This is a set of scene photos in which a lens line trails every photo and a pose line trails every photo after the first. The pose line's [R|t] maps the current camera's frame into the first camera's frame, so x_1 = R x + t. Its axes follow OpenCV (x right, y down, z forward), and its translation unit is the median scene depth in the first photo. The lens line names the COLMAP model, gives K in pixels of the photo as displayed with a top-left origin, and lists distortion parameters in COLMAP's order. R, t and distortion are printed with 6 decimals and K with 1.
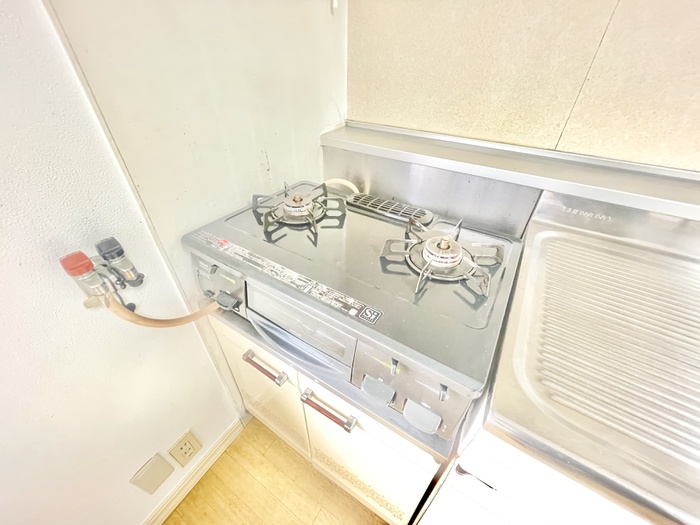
lens RADIAL K [[281.2, 0, 350.0], [0, 281.2, 262.5], [0, 0, 1]] dist [-0.002419, -0.000635]
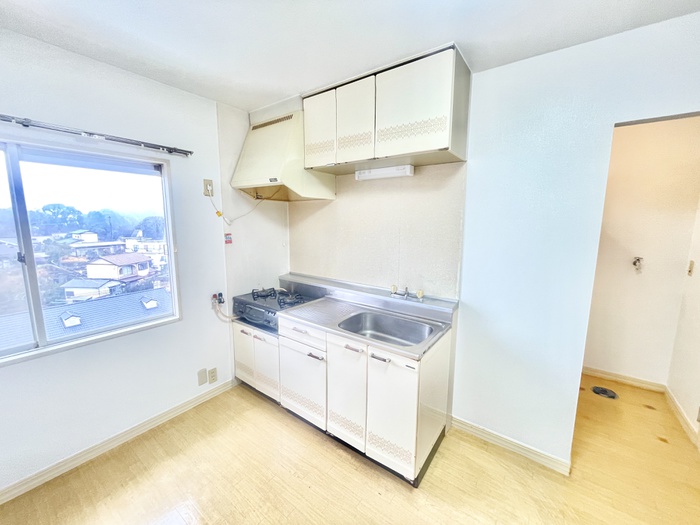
lens RADIAL K [[281.2, 0, 350.0], [0, 281.2, 262.5], [0, 0, 1]] dist [-0.002419, -0.000635]
pose [[0.997865, 0.000419, -0.065308, 1.176453], [-0.032029, 0.874614, -0.483761, 1.200285], [0.056917, 0.484820, 0.872760, -2.337274]]
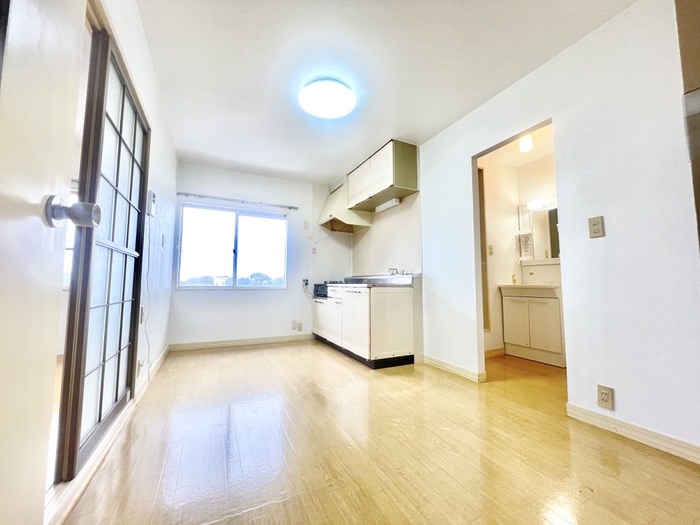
lens RADIAL K [[281.2, 0, 350.0], [0, 281.2, 262.5], [0, 0, 1]] dist [-0.002419, -0.000635]
pose [[0.853321, -0.052586, -0.518727, 3.407426], [-0.308831, 0.750610, -0.584130, 2.957229], [0.420079, 0.658650, 0.624271, -3.005020]]
